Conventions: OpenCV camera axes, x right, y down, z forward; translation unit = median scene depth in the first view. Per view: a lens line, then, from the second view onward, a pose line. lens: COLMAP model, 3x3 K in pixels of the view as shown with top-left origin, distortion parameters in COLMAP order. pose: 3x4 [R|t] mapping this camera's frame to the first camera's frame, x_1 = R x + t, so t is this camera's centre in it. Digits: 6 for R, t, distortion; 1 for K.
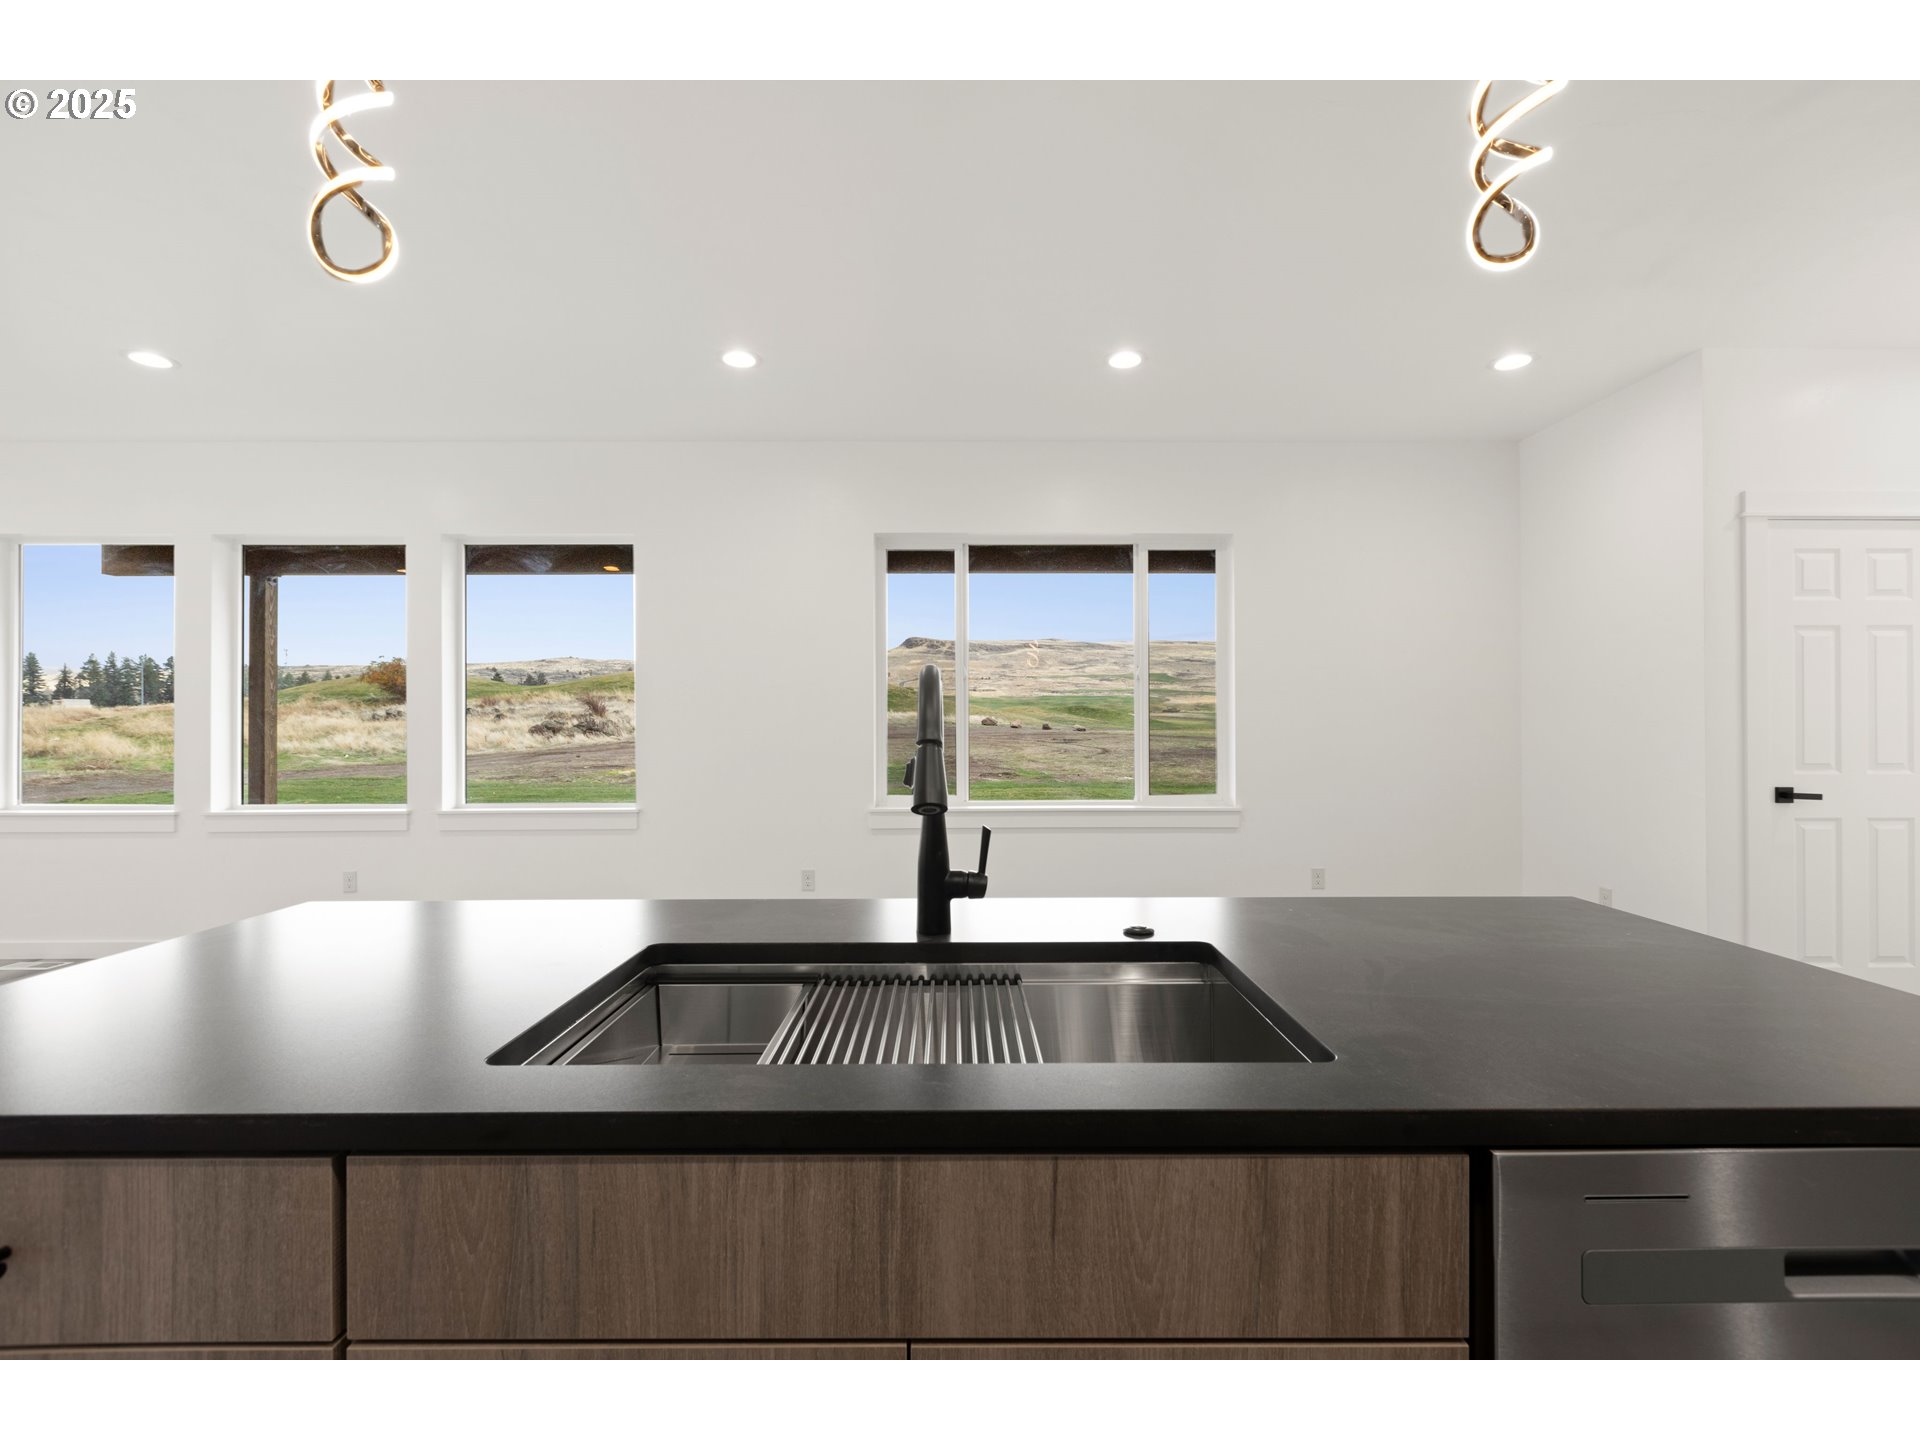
lens RADIAL K [[852.8, 0, 960.0], [0, 852.8, 720.0], [0, 0, 1]] dist [-0.011300, 0.000302]
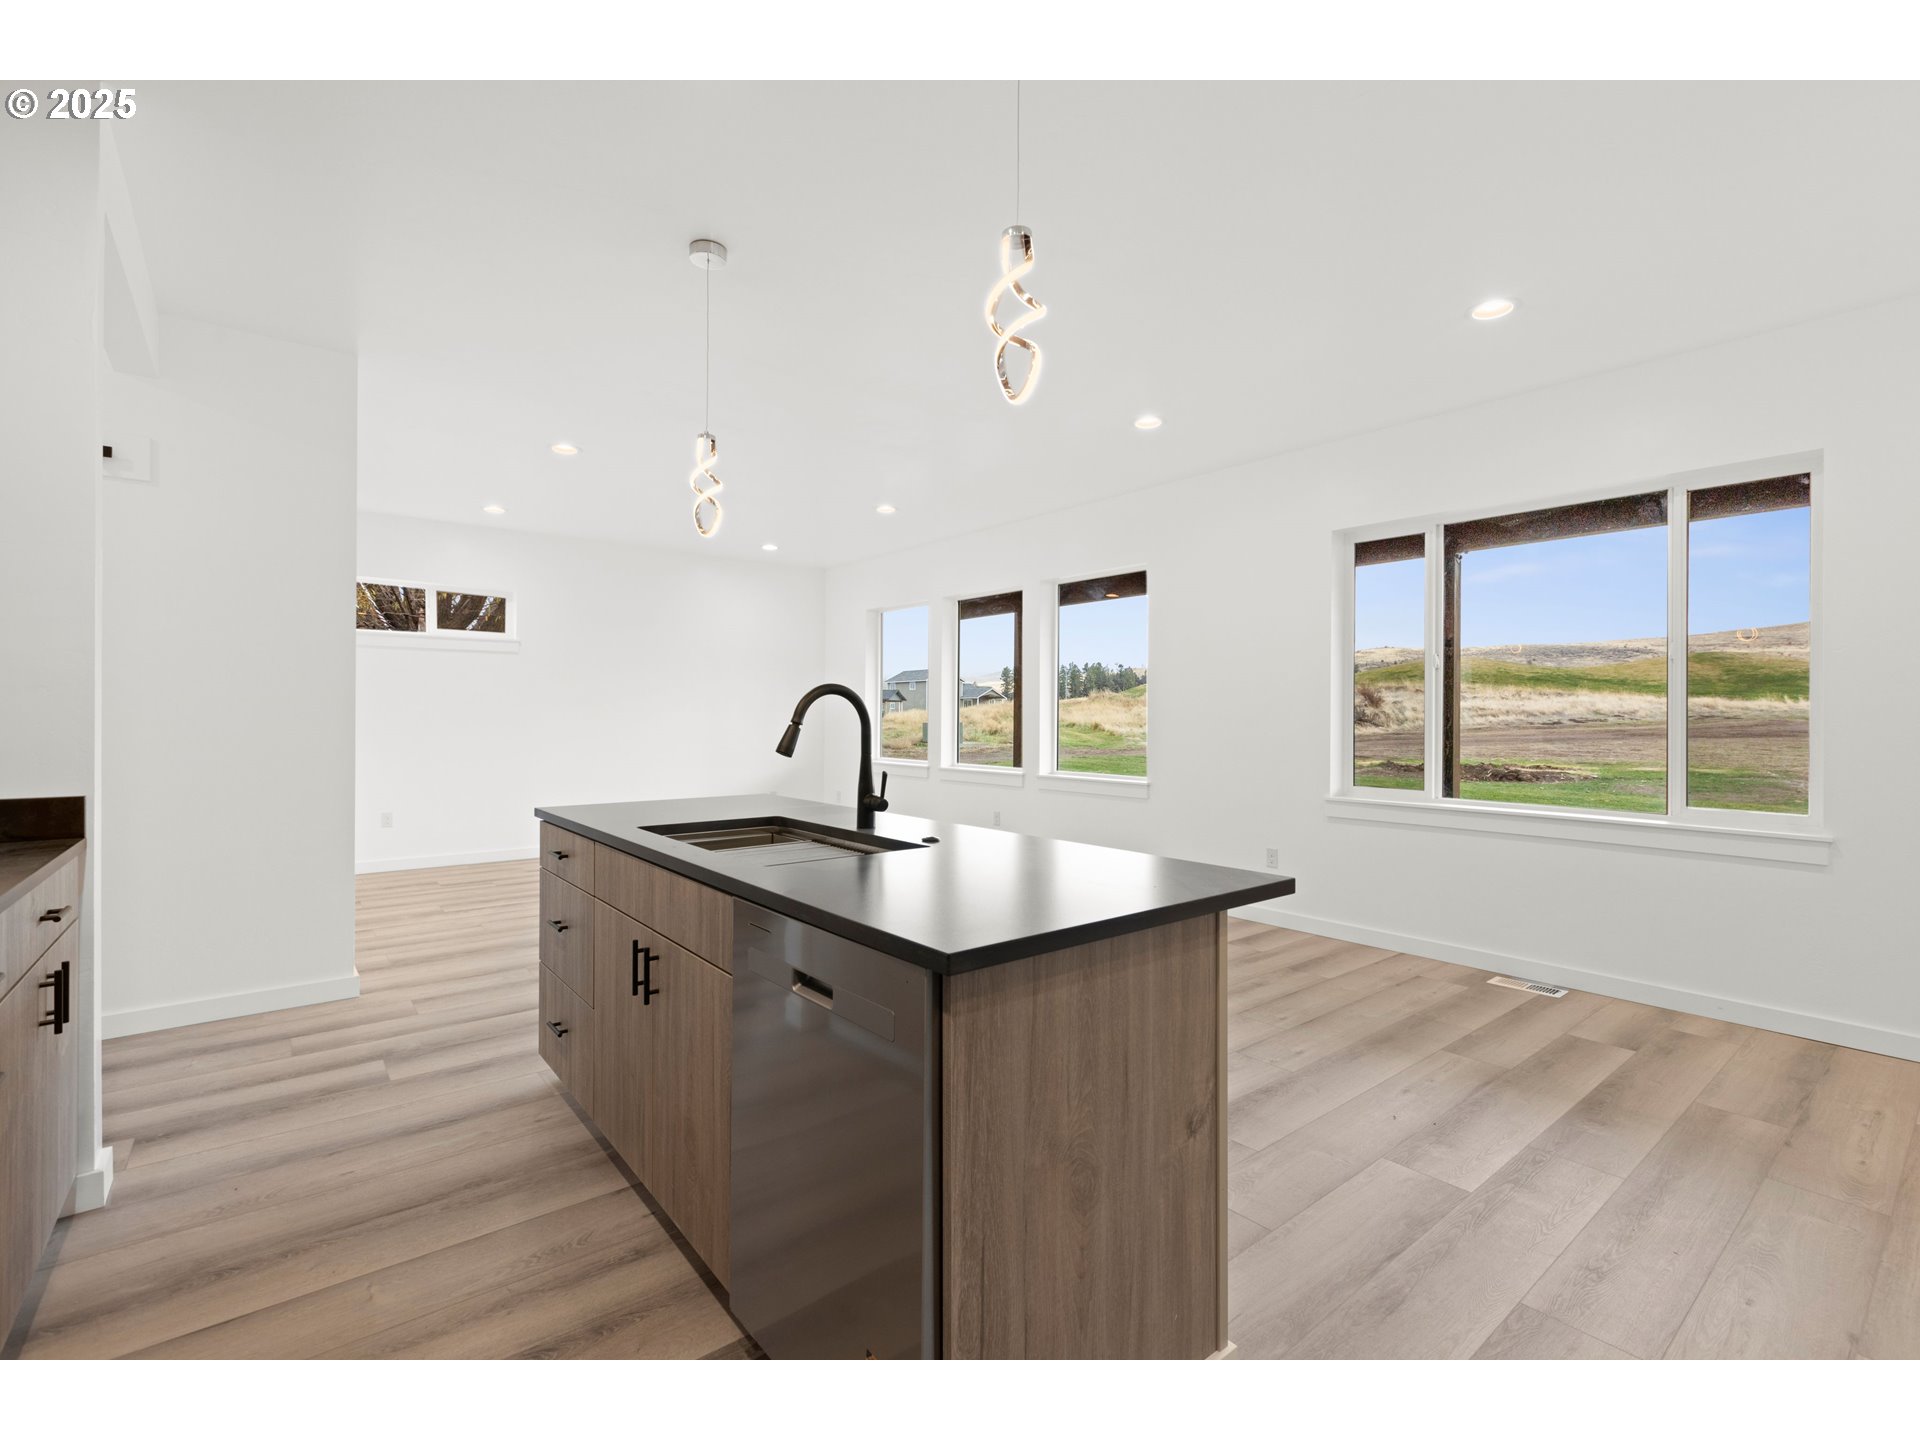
lens RADIAL K [[852.8, 0, 960.0], [0, 852.8, 720.0], [0, 0, 1]] dist [-0.011300, 0.000302]
pose [[0.617838, 0.010523, -0.786235, 0.417993], [-0.001939, 0.999928, 0.011860, -0.000981], [0.786303, -0.005802, 0.617813, 0.007417]]
